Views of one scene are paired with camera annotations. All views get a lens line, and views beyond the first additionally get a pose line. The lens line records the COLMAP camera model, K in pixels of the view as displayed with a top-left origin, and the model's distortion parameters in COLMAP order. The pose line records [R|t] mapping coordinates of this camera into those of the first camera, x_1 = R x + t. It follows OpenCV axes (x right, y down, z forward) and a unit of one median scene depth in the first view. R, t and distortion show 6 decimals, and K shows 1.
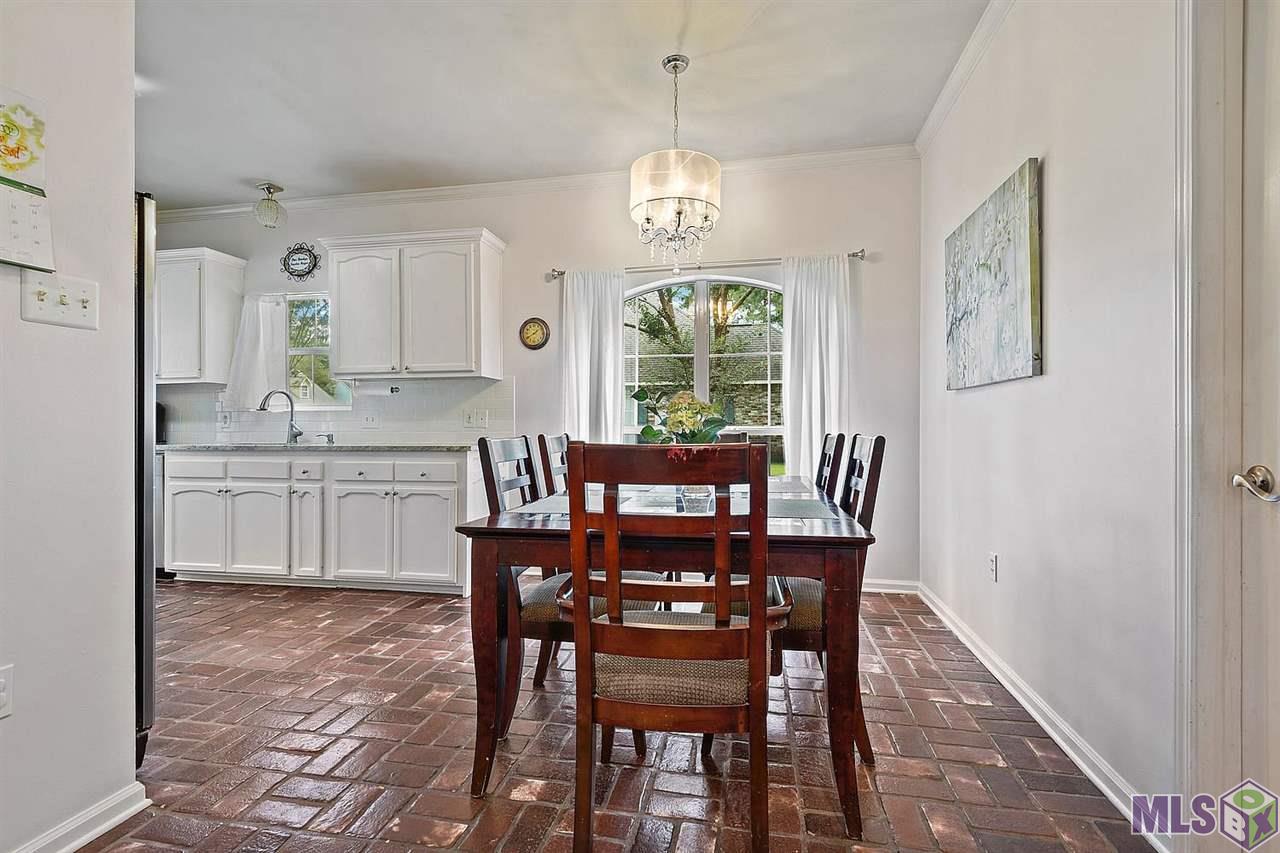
lens RADIAL K [[587.4, 0, 638.1], [0, 587.4, 424.4], [0, 0, 1]] dist [0.001993, -0.000013]
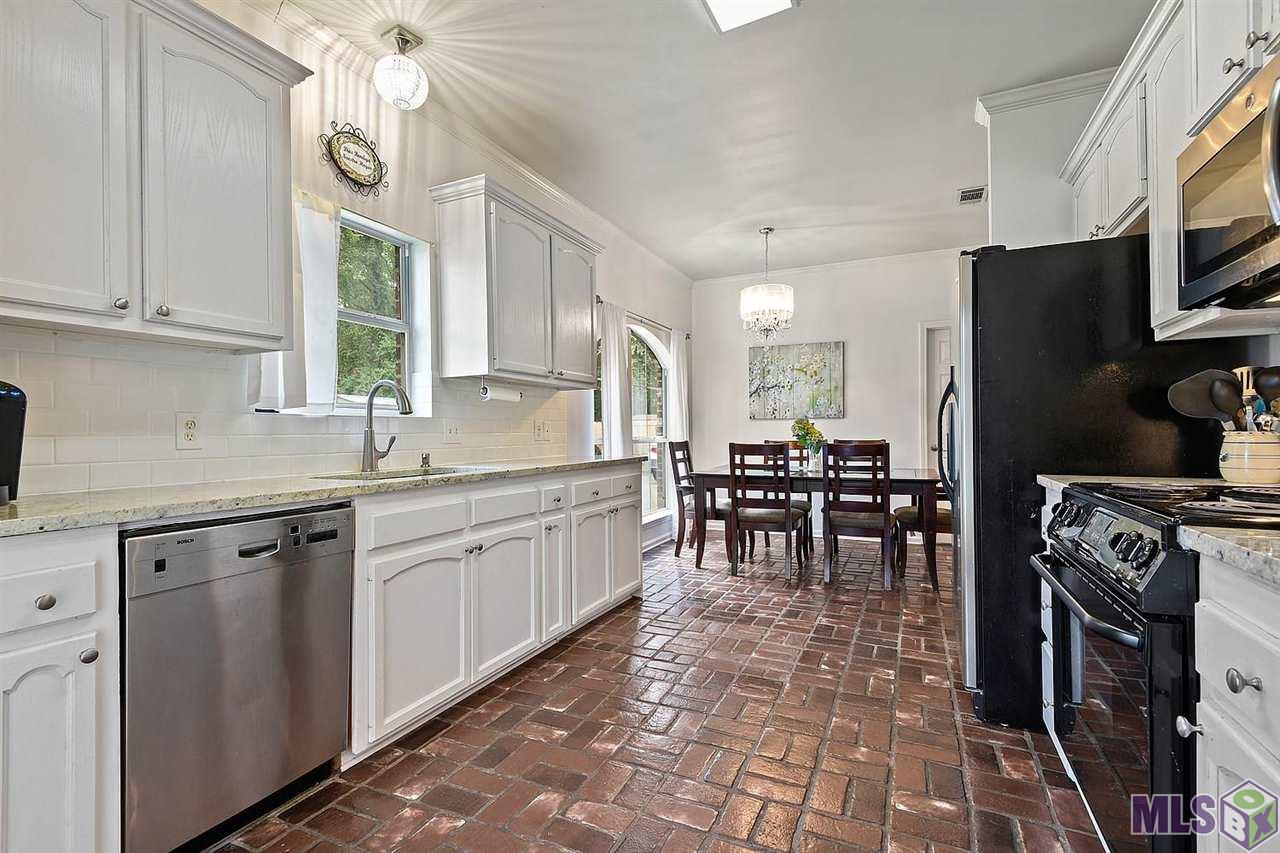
lens RADIAL K [[587.4, 0, 635.9], [0, 587.4, 429.7], [0, 0, 1]] dist [0.001993, -0.000013]
pose [[0.238530, 0.005639, 0.971119, -1.257806], [0.002900, 0.999975, -0.006518, -0.006201], [-0.971131, 0.004371, 0.238508, 0.698887]]
